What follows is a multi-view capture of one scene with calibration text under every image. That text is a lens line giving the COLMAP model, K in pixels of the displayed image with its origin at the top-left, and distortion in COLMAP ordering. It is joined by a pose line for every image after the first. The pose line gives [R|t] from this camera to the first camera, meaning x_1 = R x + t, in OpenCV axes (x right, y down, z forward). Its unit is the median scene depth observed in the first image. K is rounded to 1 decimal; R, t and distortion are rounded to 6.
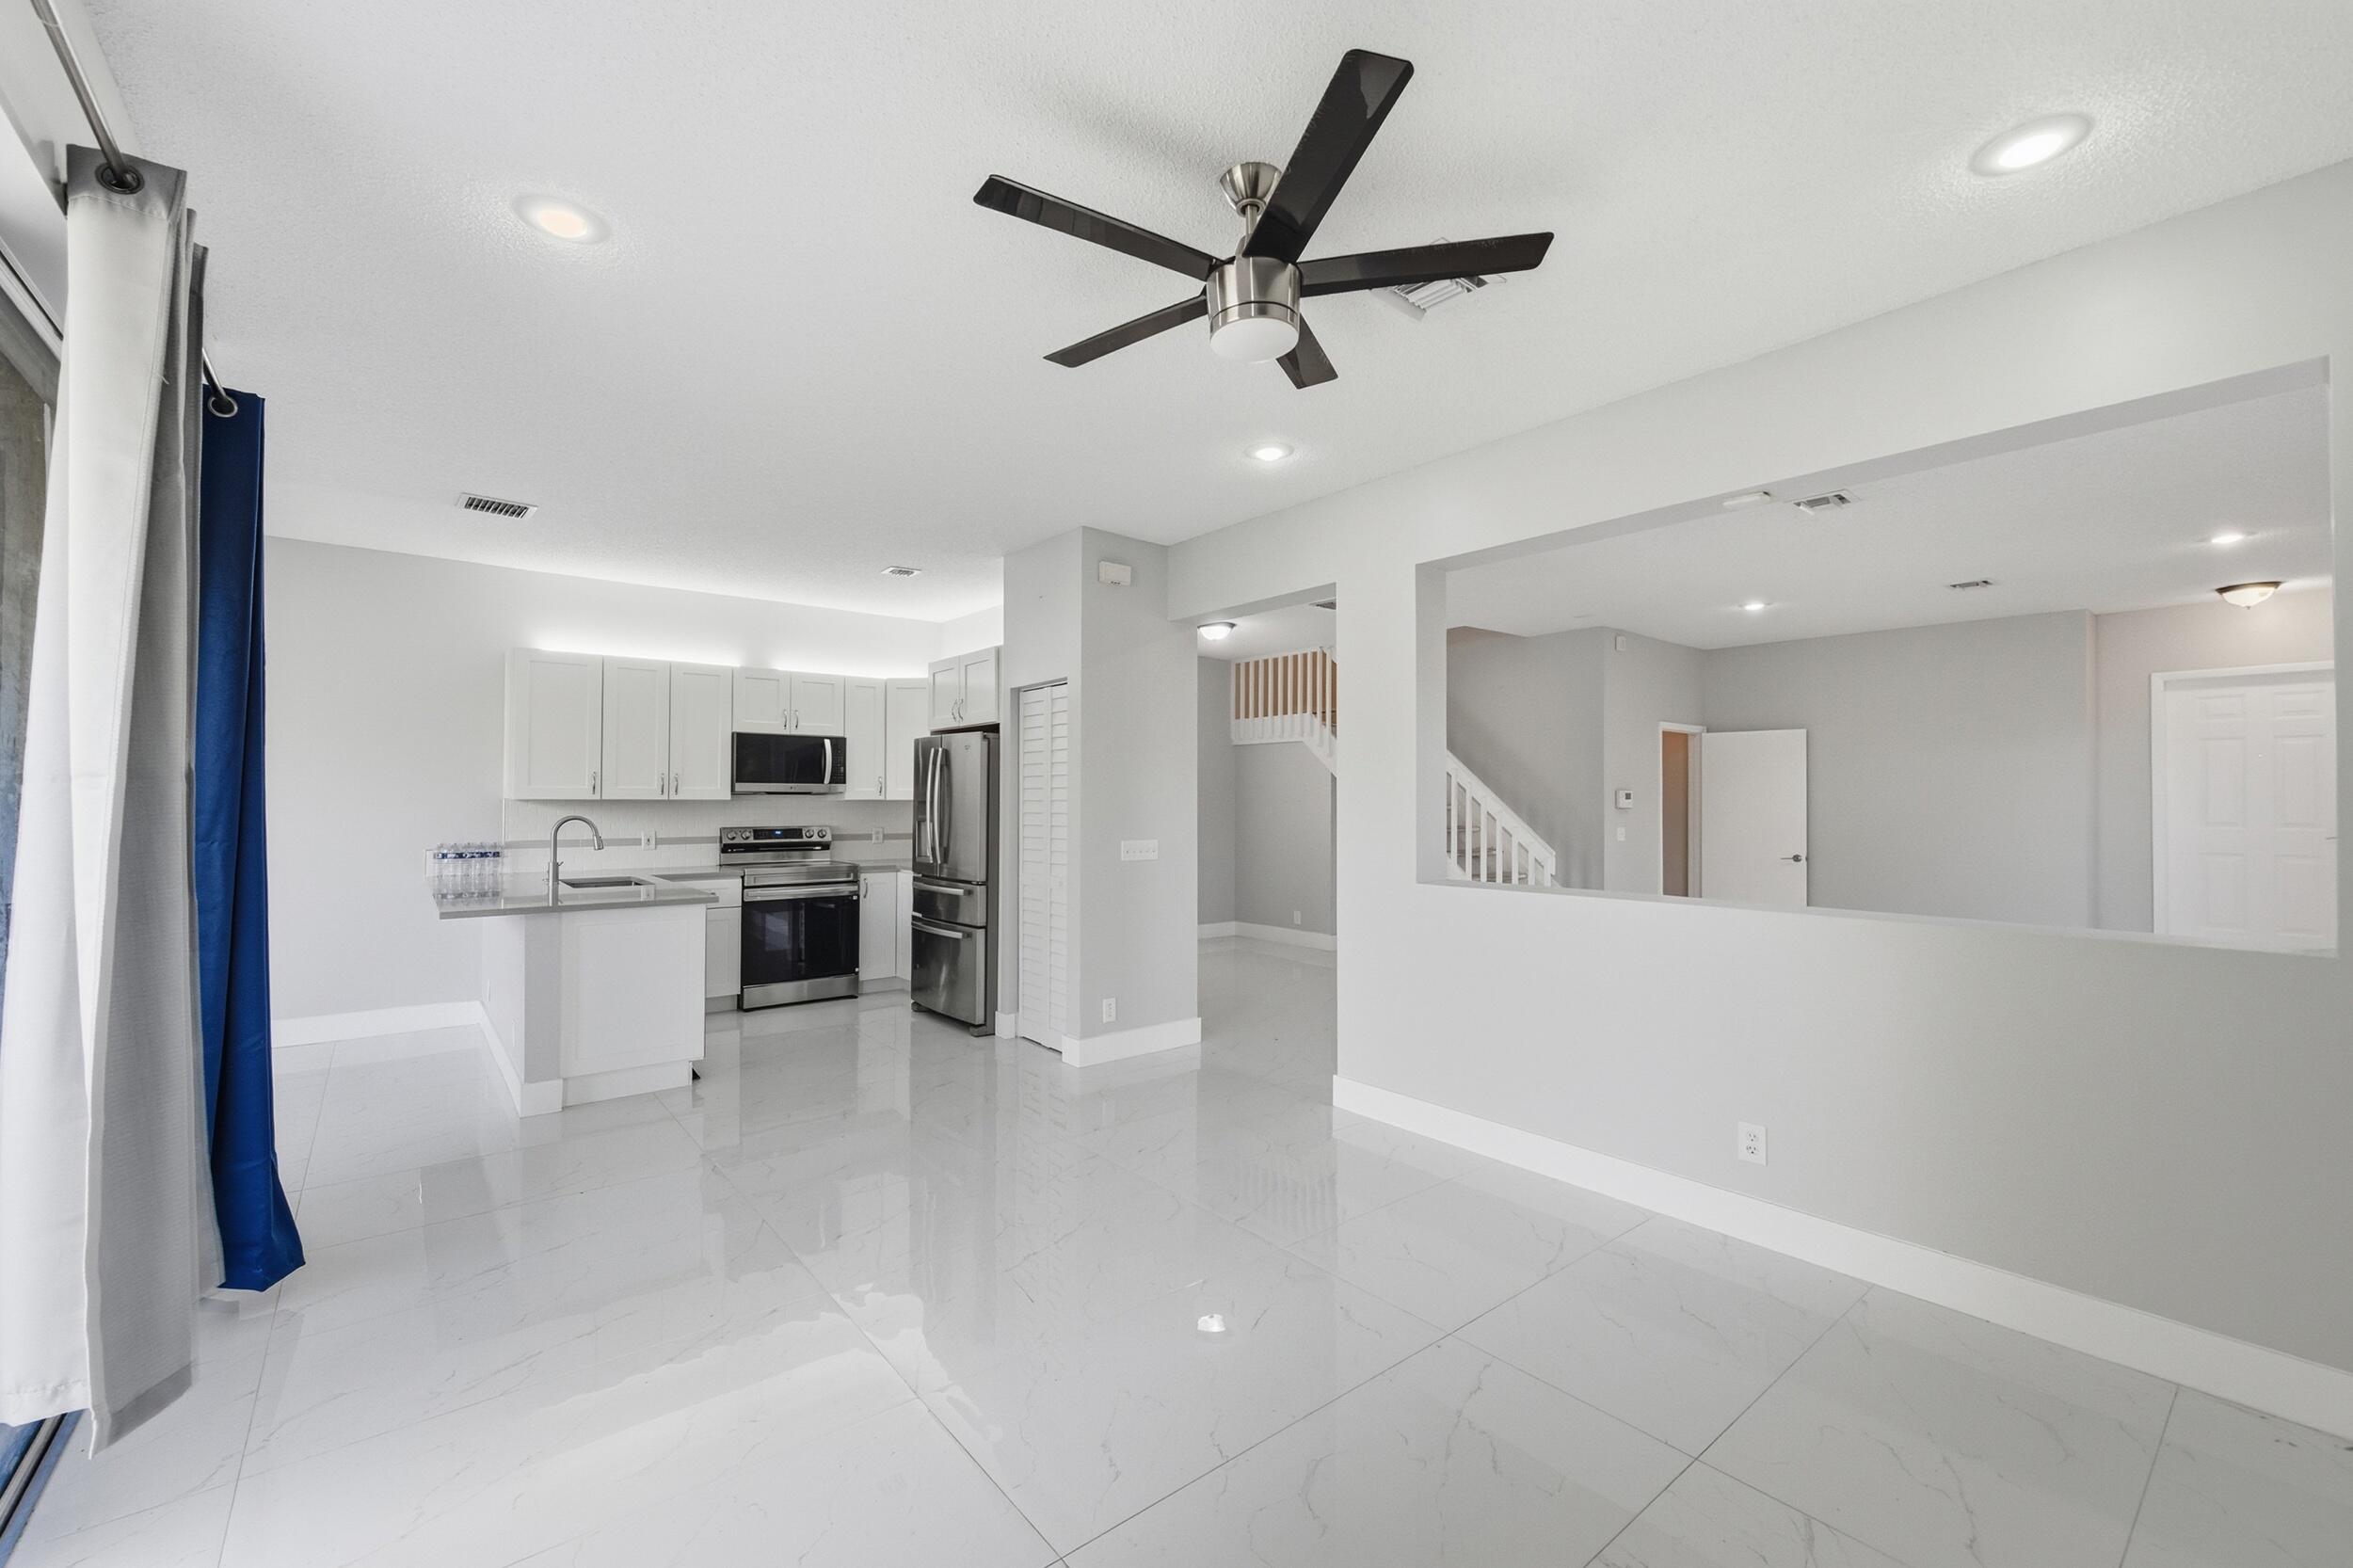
lens RADIAL K [[944.2, 0, 1168.2], [0, 944.2, 791.4], [0, 0, 1]] dist [-0.000383, -0.000249]
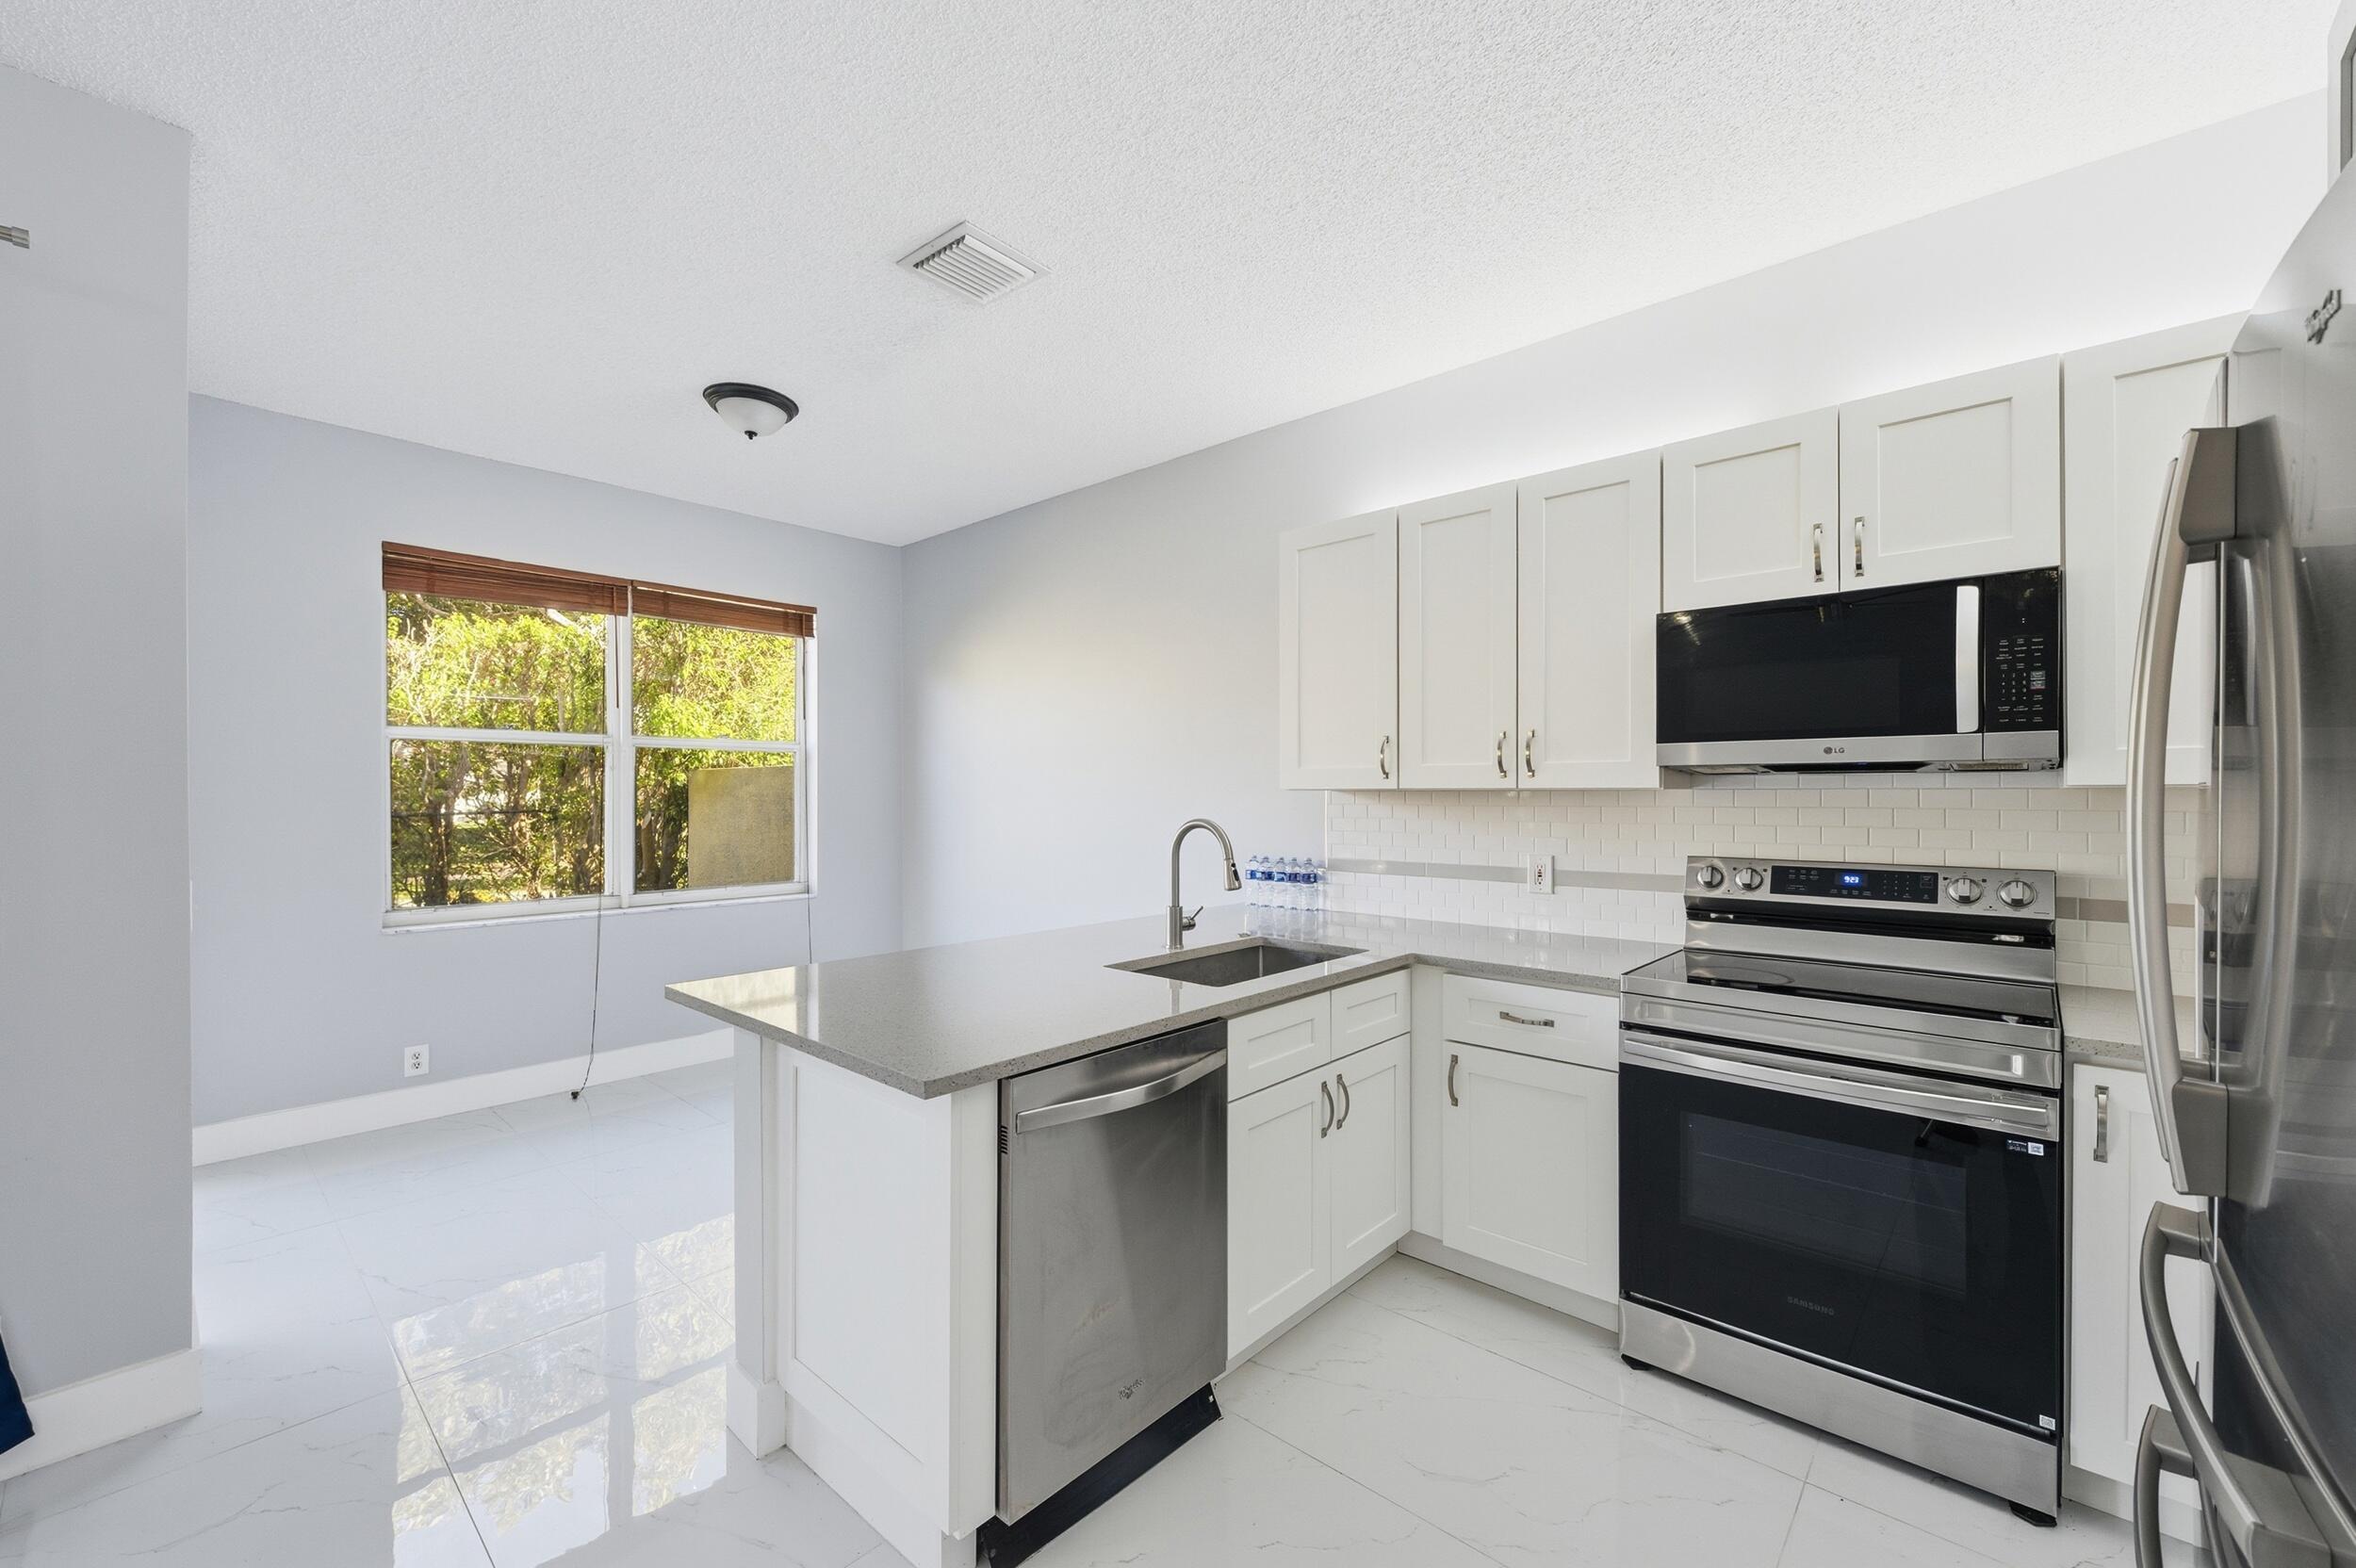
lens RADIAL K [[941.1, 0, 1153.6], [0, 941.1, 789.7], [0, 0, 1]] dist [-0.001856, -0.000146]
pose [[0.136497, -0.004354, -0.990631, -0.107612], [0.010790, 0.999938, -0.002908, 0.008737], [0.990582, -0.010292, 0.136536, 0.758179]]
